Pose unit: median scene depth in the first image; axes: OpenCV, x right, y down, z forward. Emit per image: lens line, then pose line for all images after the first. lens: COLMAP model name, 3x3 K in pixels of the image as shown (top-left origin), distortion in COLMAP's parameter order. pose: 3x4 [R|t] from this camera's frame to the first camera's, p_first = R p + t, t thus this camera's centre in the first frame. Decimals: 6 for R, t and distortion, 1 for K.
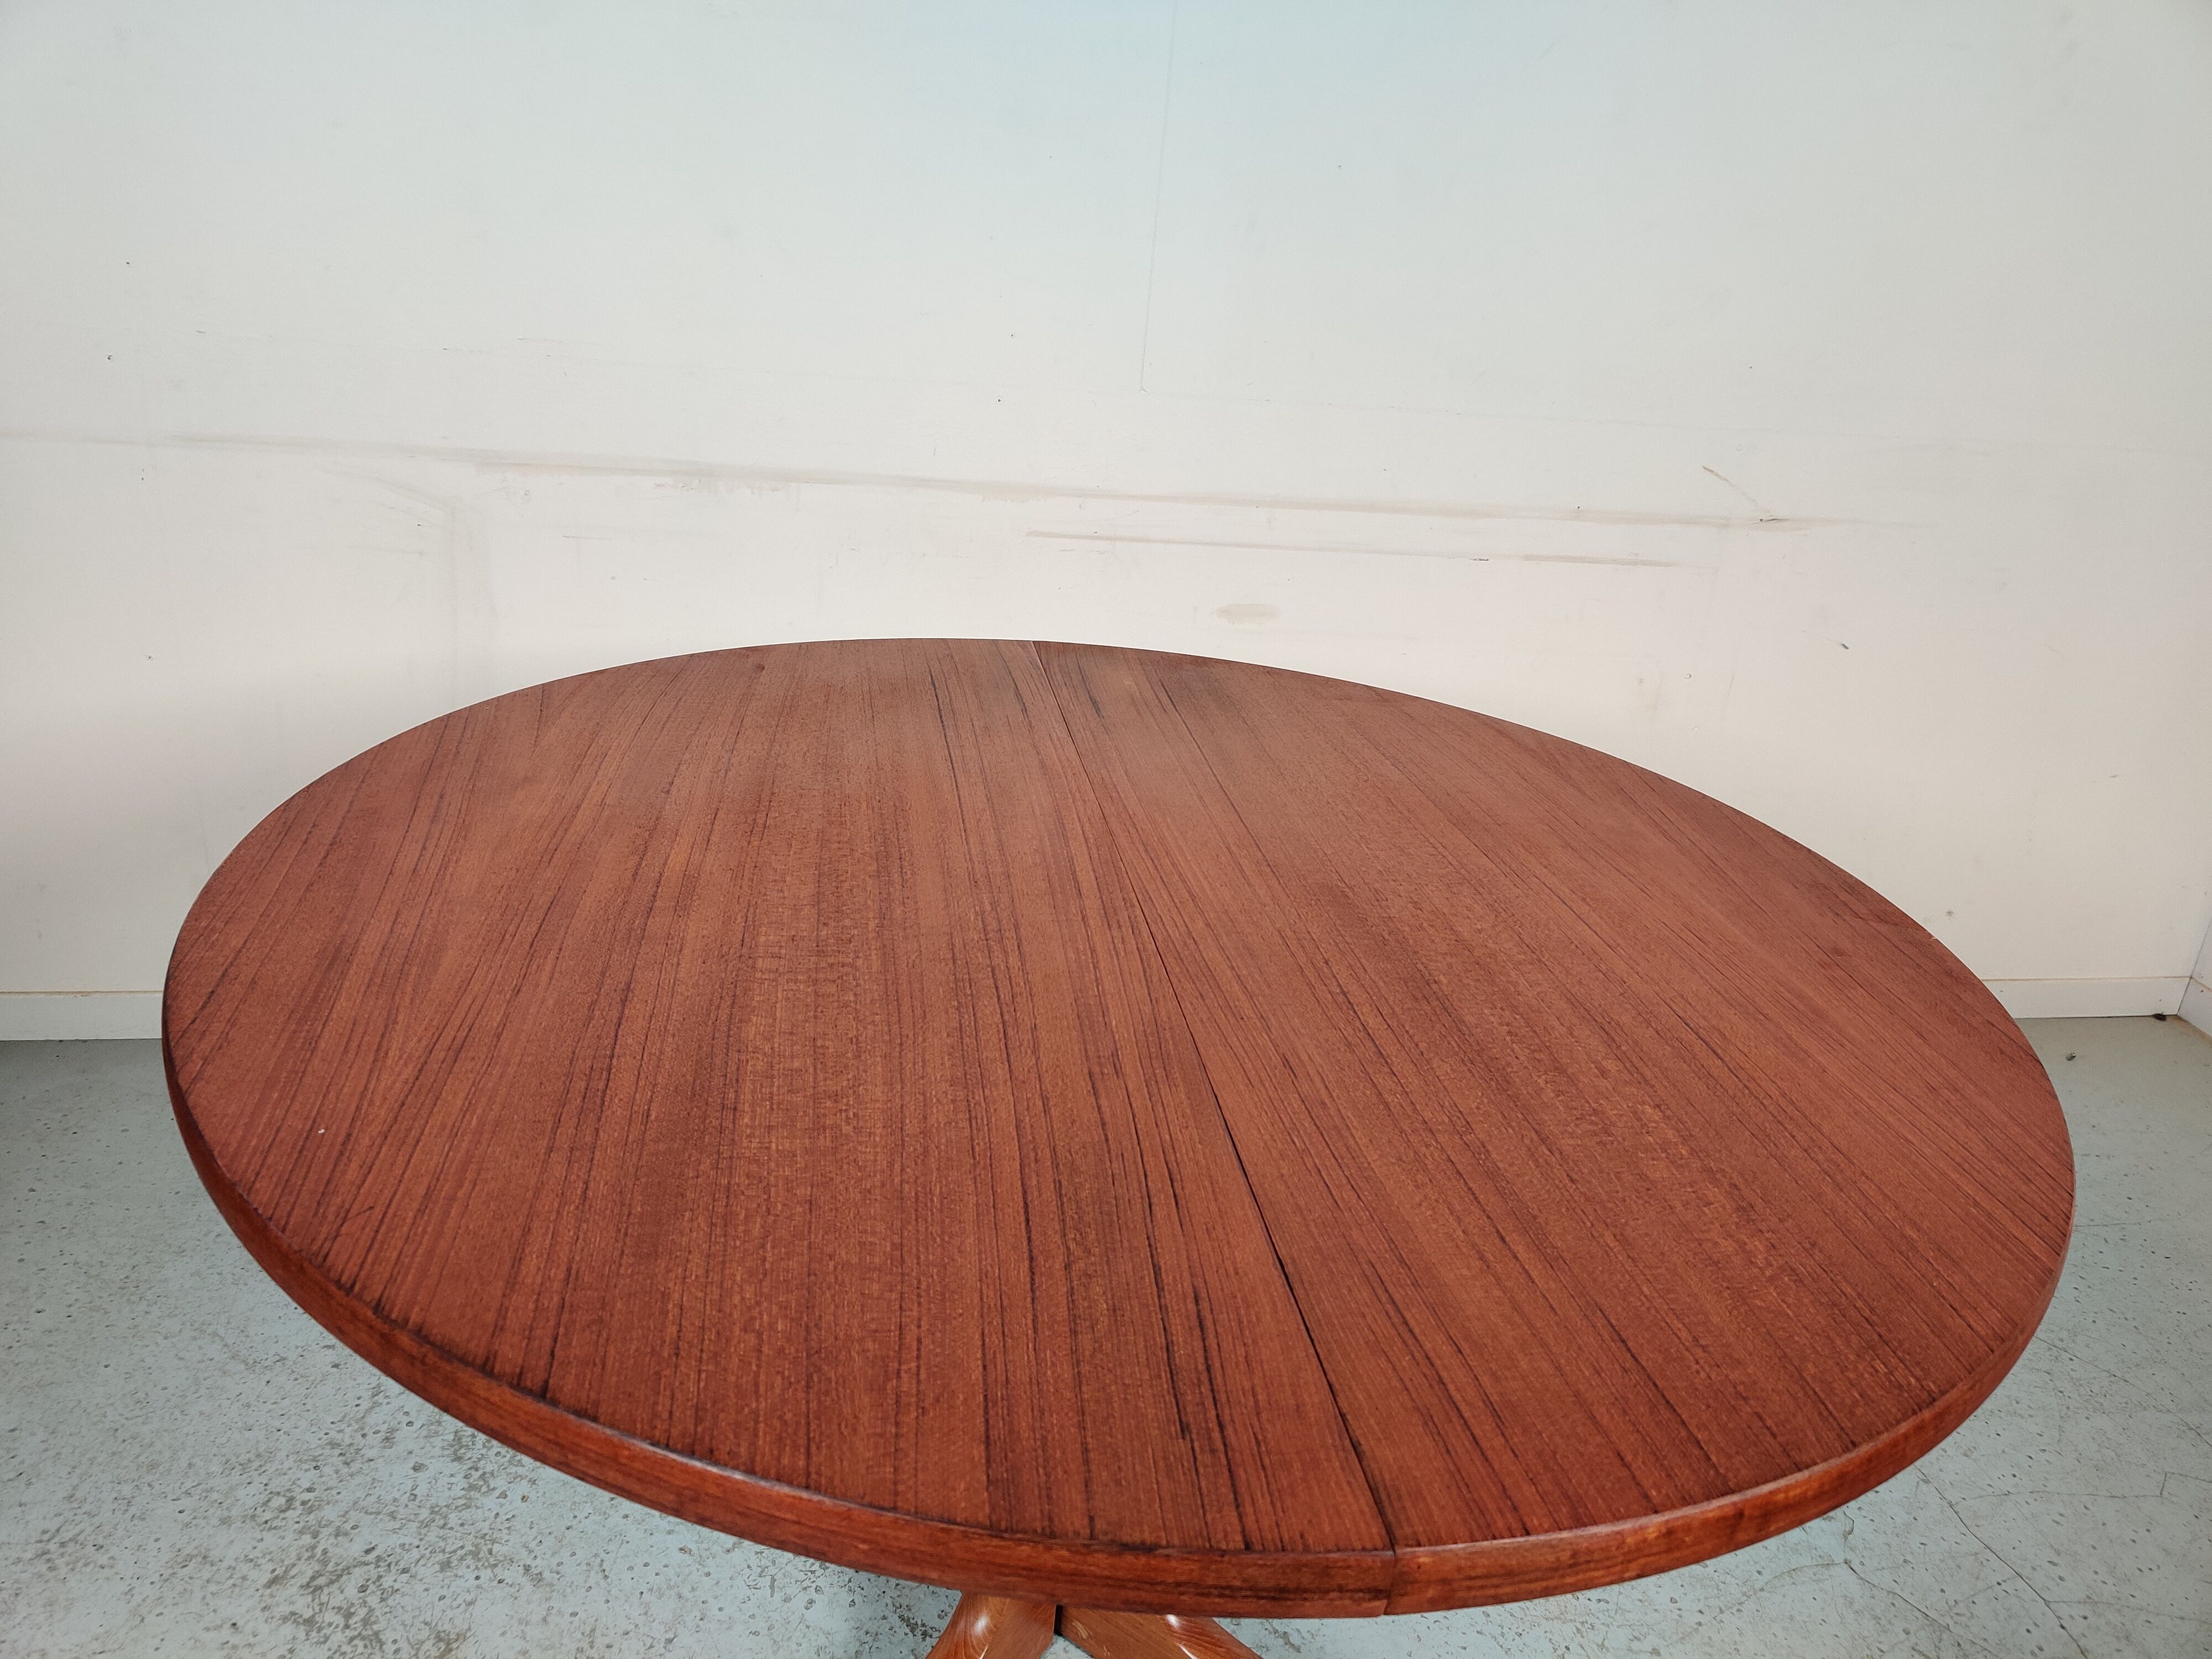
lens RADIAL K [[1702.4, 0, 1093.4], [0, 1702.4, 792.0], [0, 0, 1]] dist [0.043564, -0.021106]
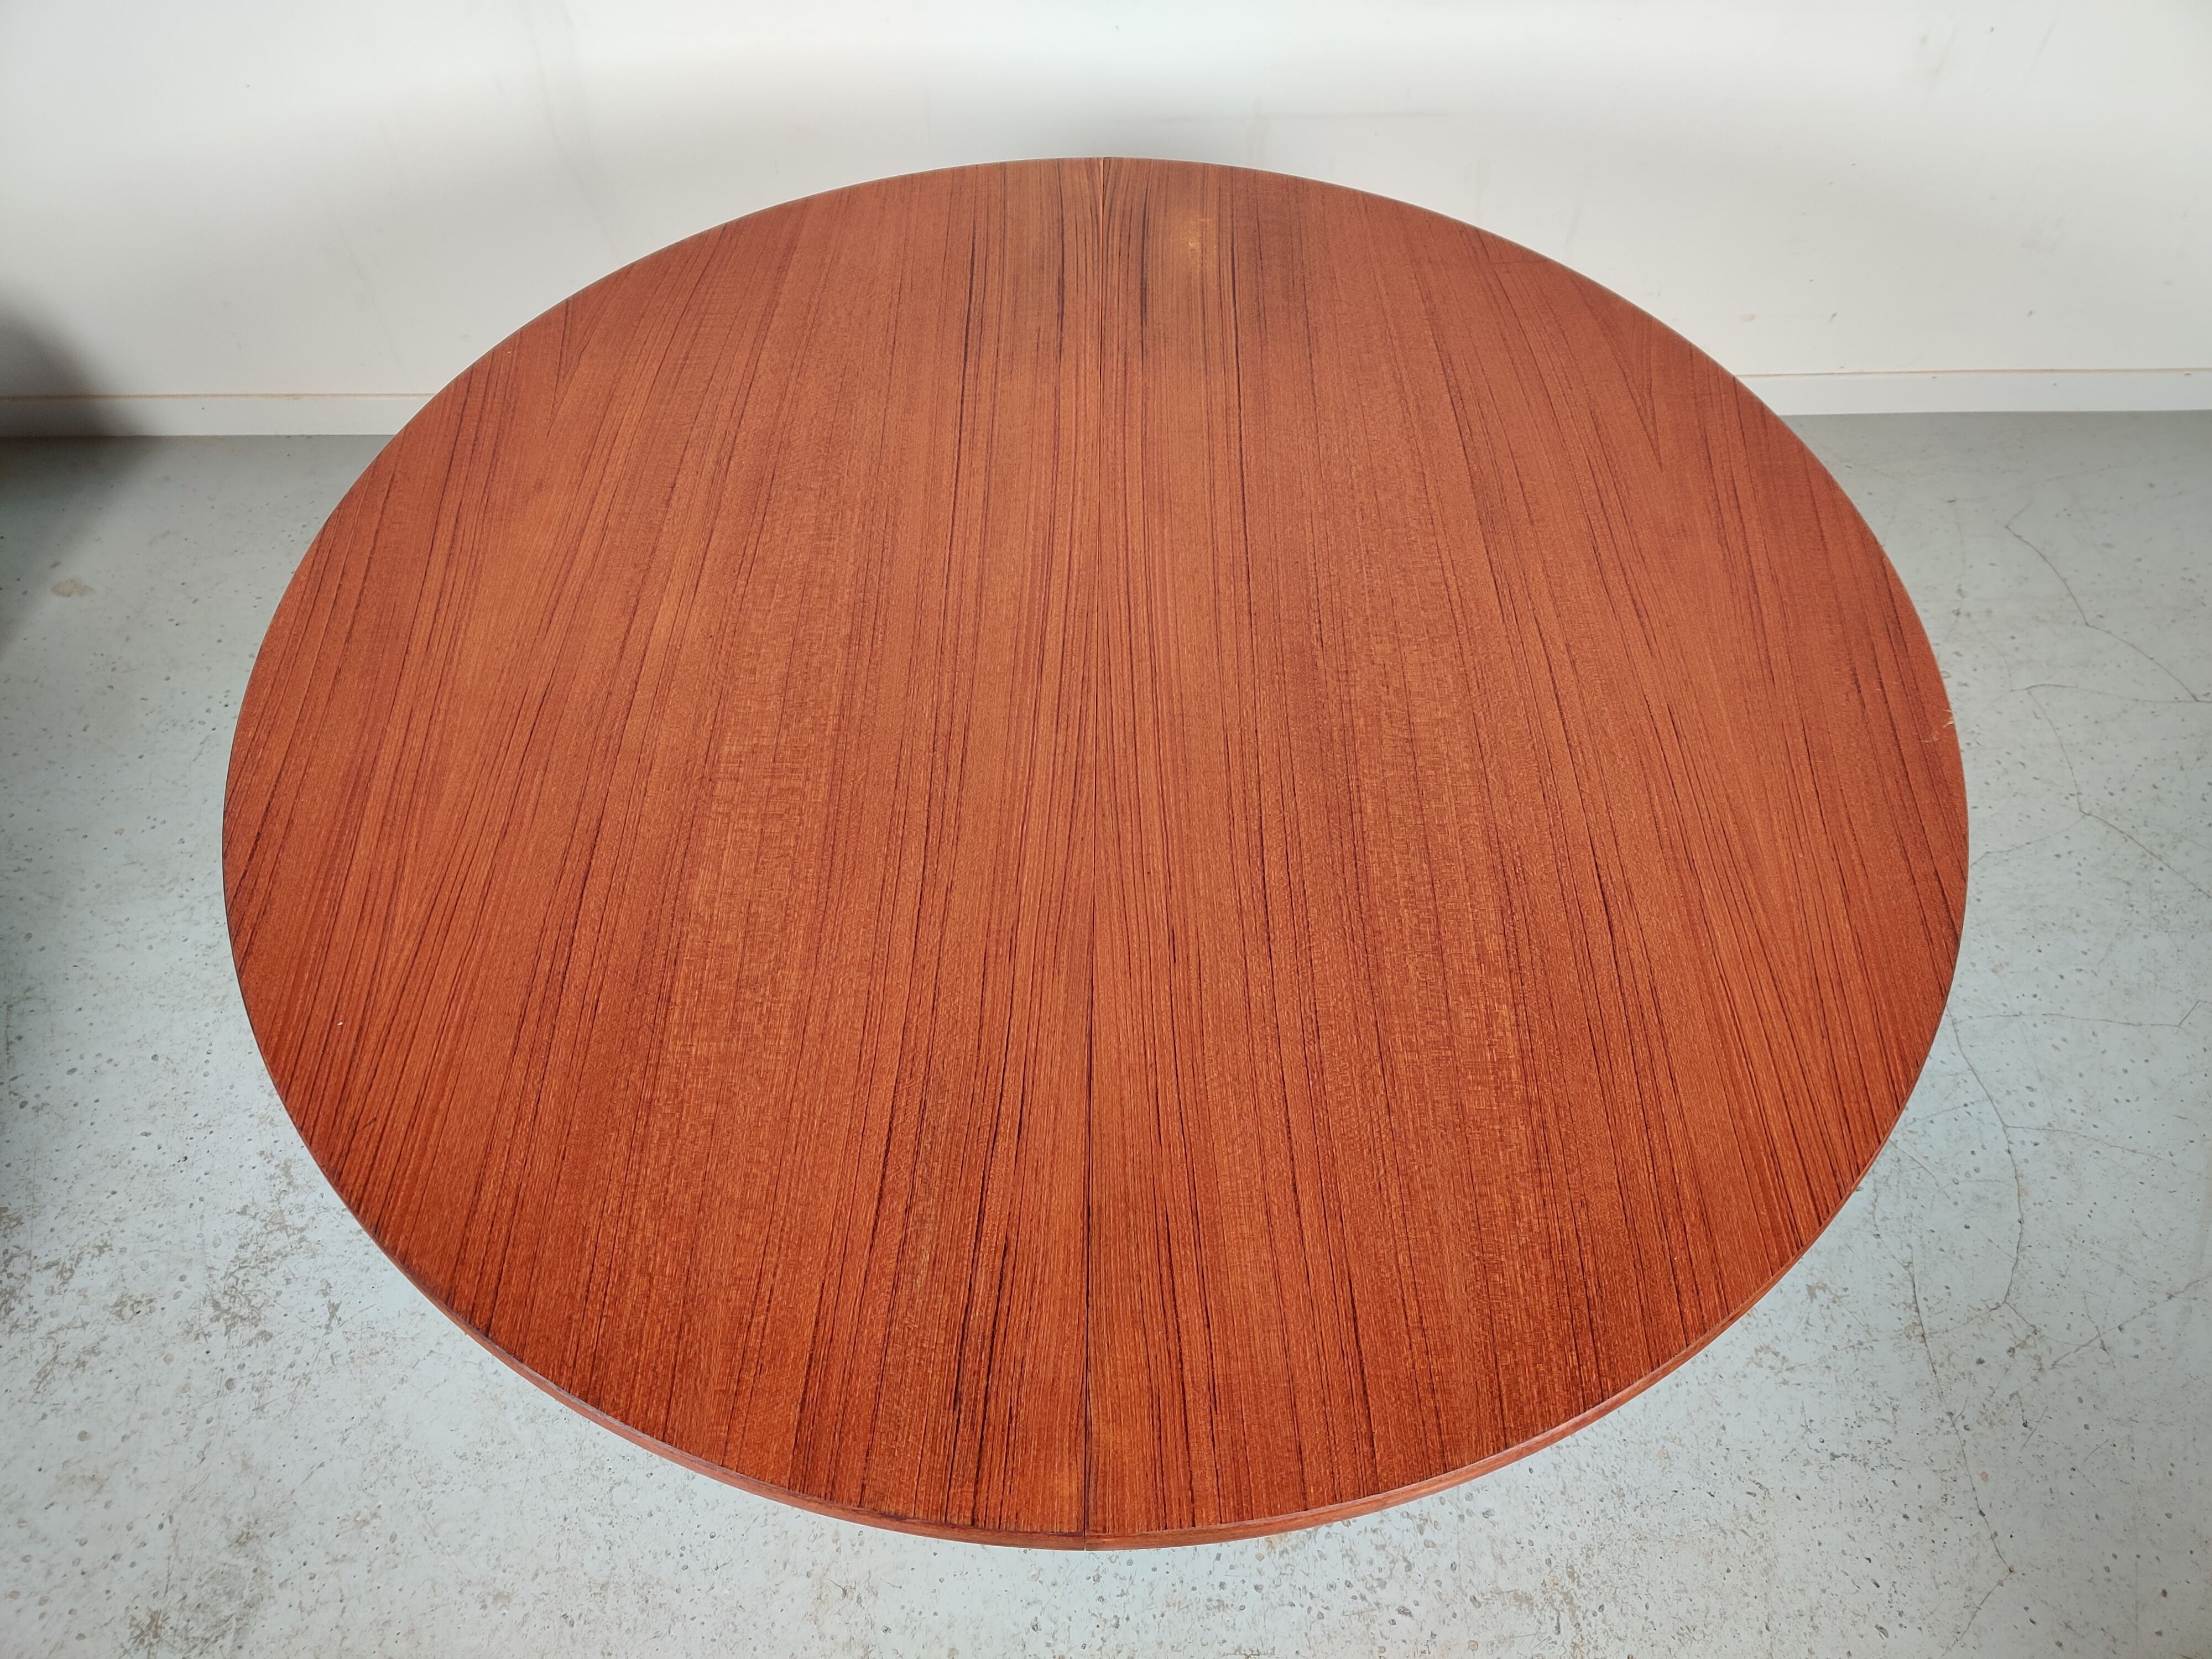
lens RADIAL K [[1715.9, 0, 1085.2], [0, 1715.9, 819.6], [0, 0, 1]] dist [0.054918, -0.077566]
pose [[0.981556, 0.076329, -0.175277, 0.270498], [0.029724, 0.844756, 0.534325, -0.544853], [0.188851, -0.529679, 0.826907, 0.136817]]
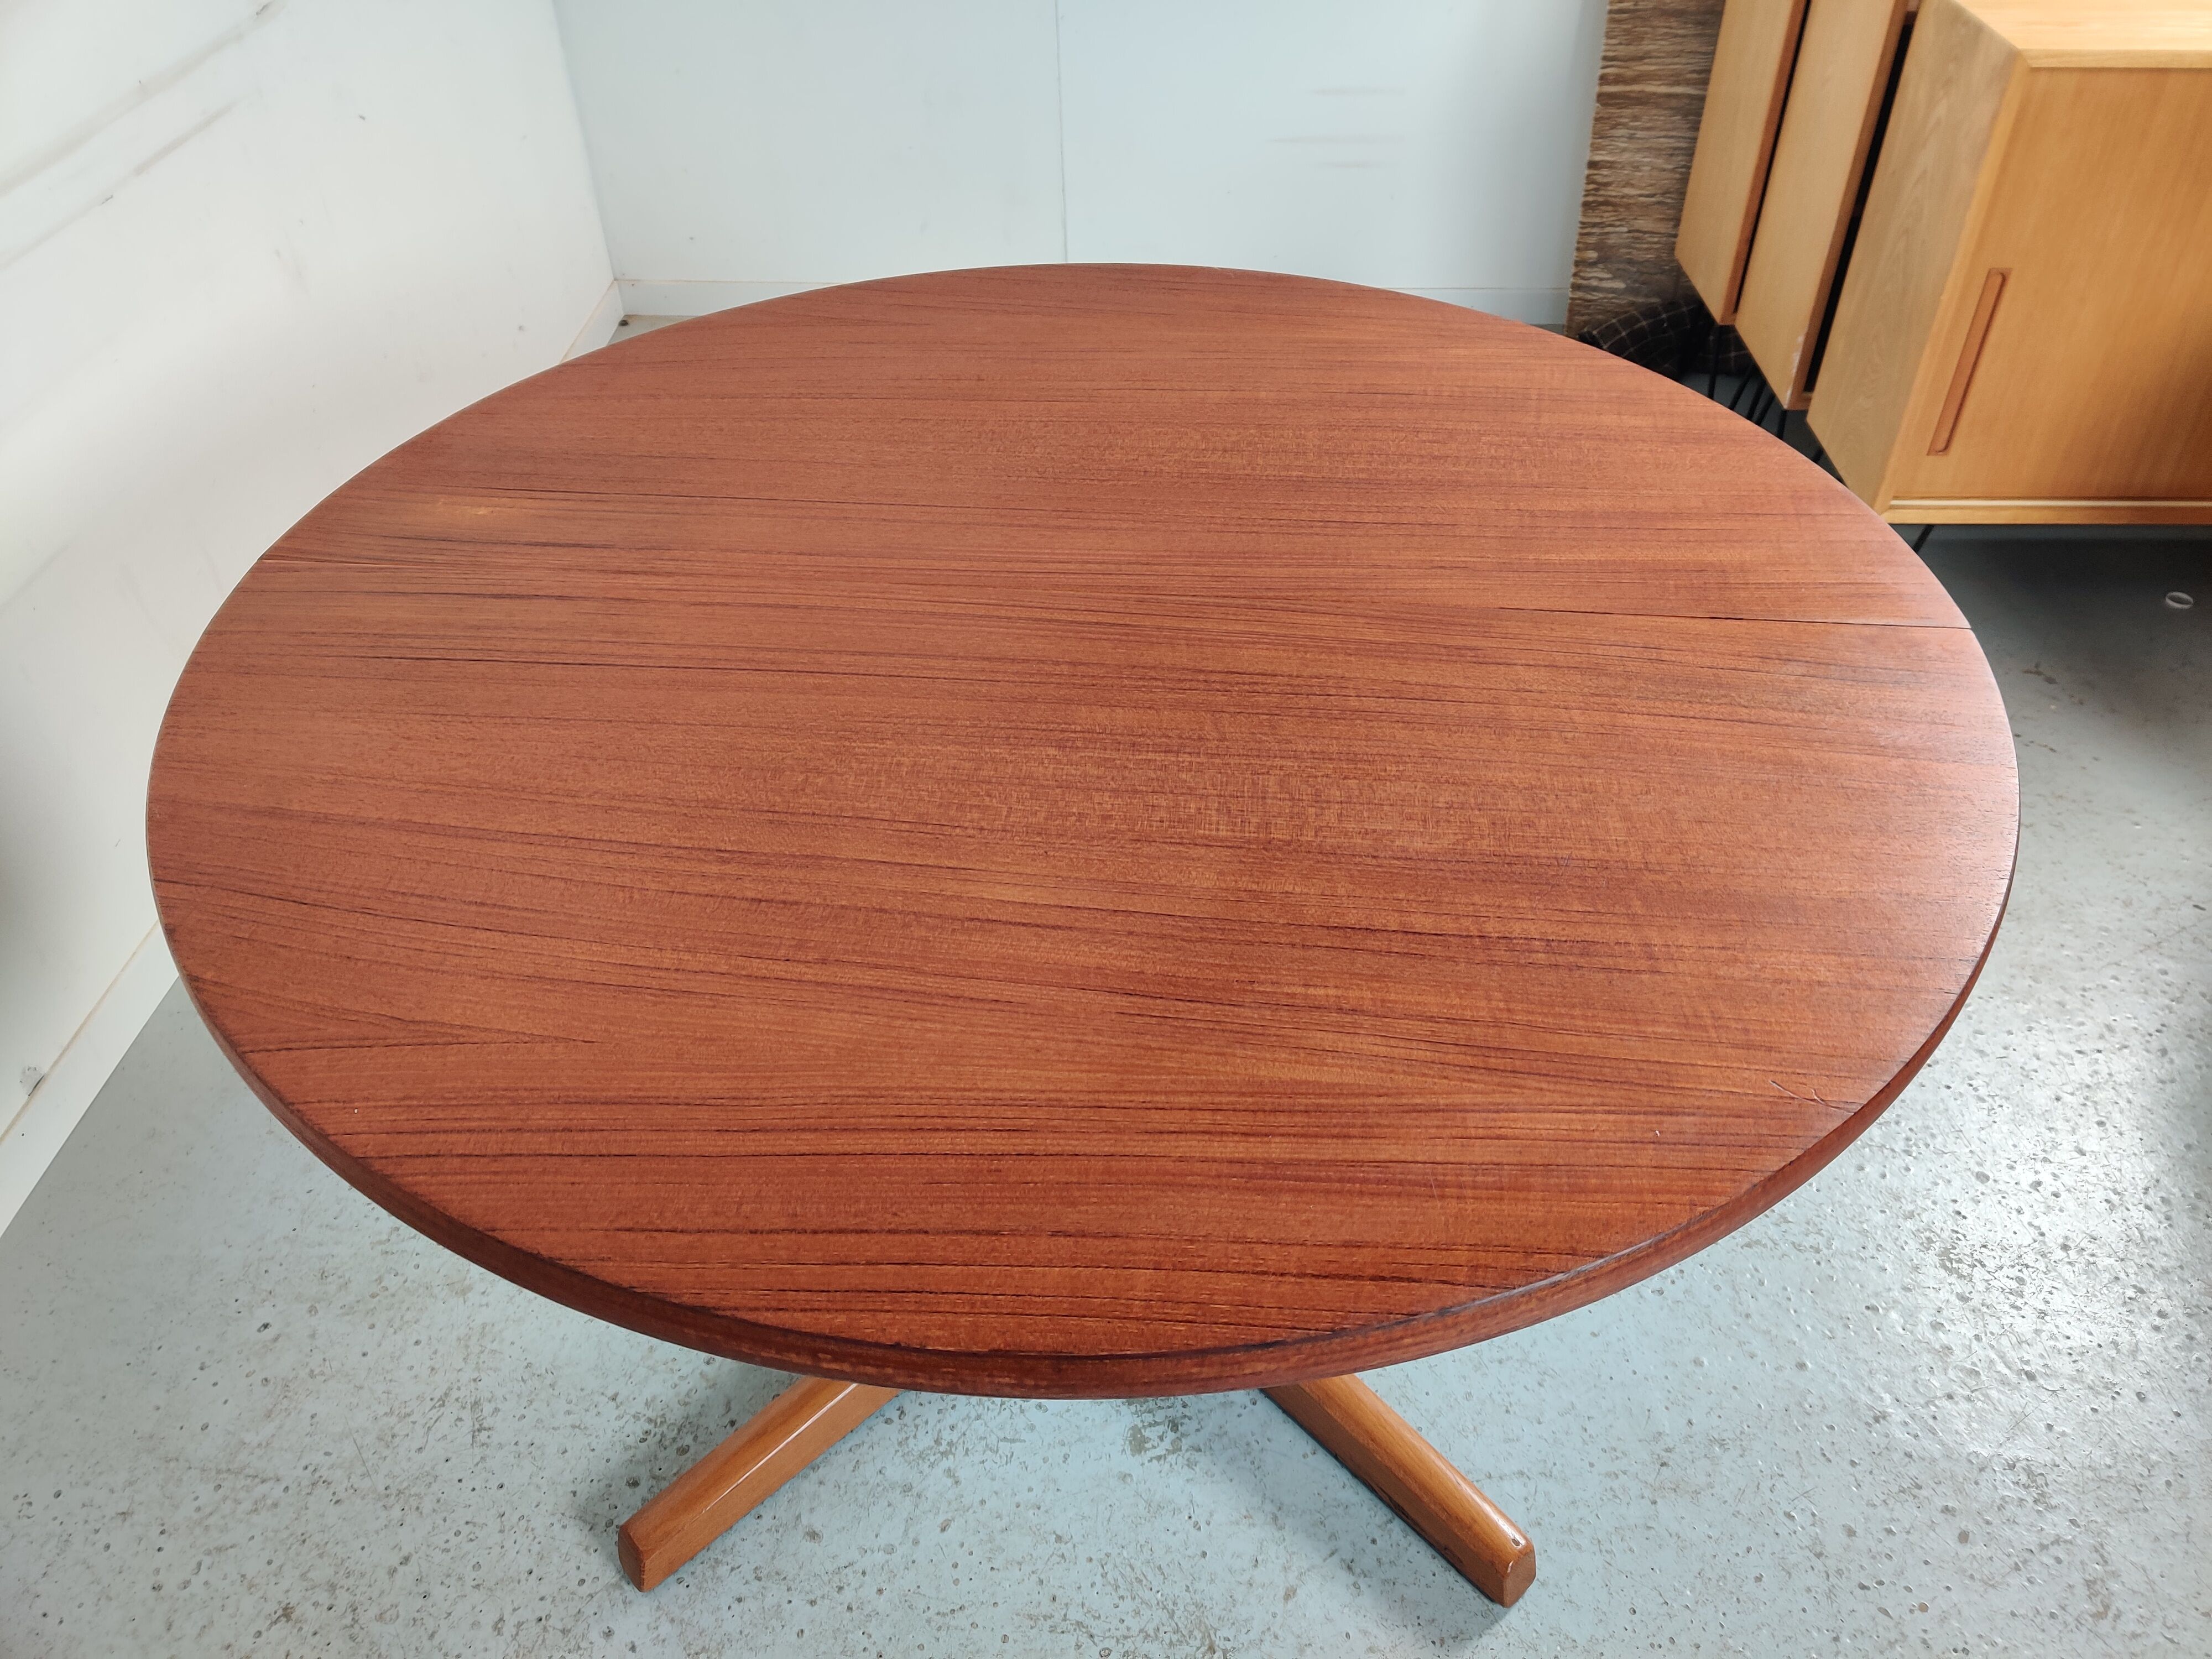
lens RADIAL K [[1691.2, 0, 1176.8], [0, 1691.2, 771.4], [0, 0, 1]] dist [0.058046, -0.063977]
pose [[0.202609, -0.679608, 0.705041, -0.983429], [0.365955, 0.720357, 0.589205, -0.583580], [-0.908309, 0.138635, 0.394657, 0.787751]]
